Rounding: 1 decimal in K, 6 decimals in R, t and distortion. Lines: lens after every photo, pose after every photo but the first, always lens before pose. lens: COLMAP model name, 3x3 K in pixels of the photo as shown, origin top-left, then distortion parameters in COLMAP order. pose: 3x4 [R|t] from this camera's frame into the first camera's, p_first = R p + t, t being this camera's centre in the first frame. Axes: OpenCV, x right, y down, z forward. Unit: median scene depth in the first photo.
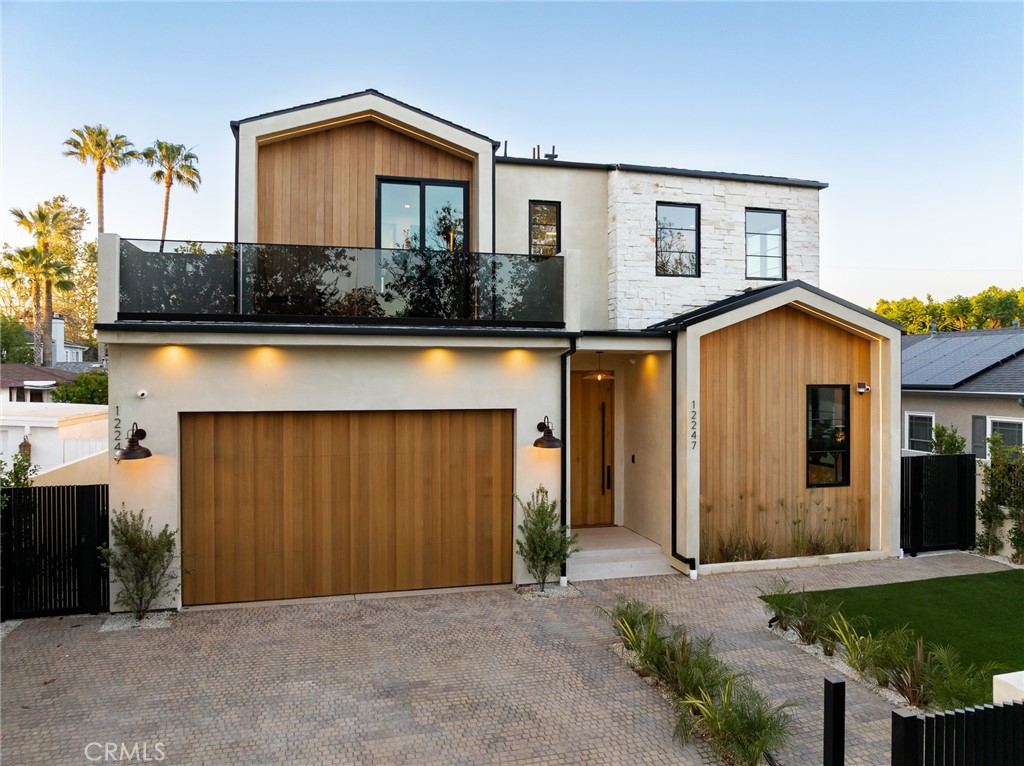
lens RADIAL K [[726.5, 0, 512.9], [0, 726.5, 376.8], [0, 0, 1]] dist [-0.042918, 0.008197]
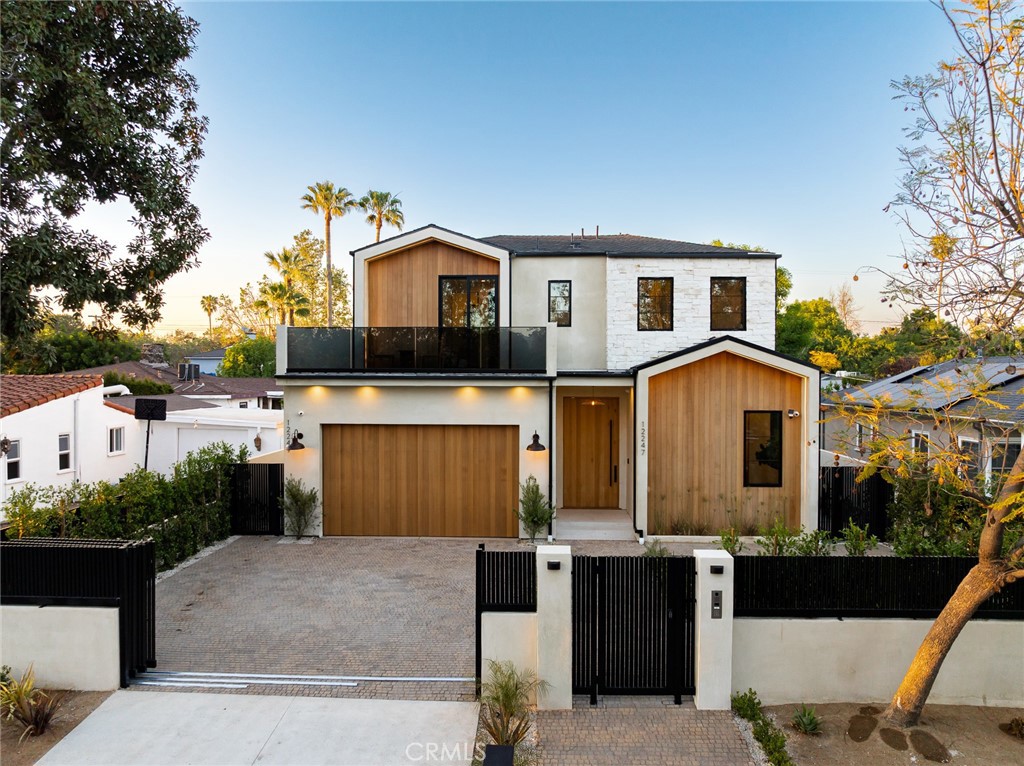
lens RADIAL K [[726.5, 0, 510.1], [0, 726.5, 385.9], [0, 0, 1]] dist [-0.042918, 0.008197]
pose [[0.955069, 0.004725, -0.296345, 0.432735], [-0.001845, 0.999948, 0.009998, -0.053392], [0.296377, -0.009002, 0.955029, -0.472038]]
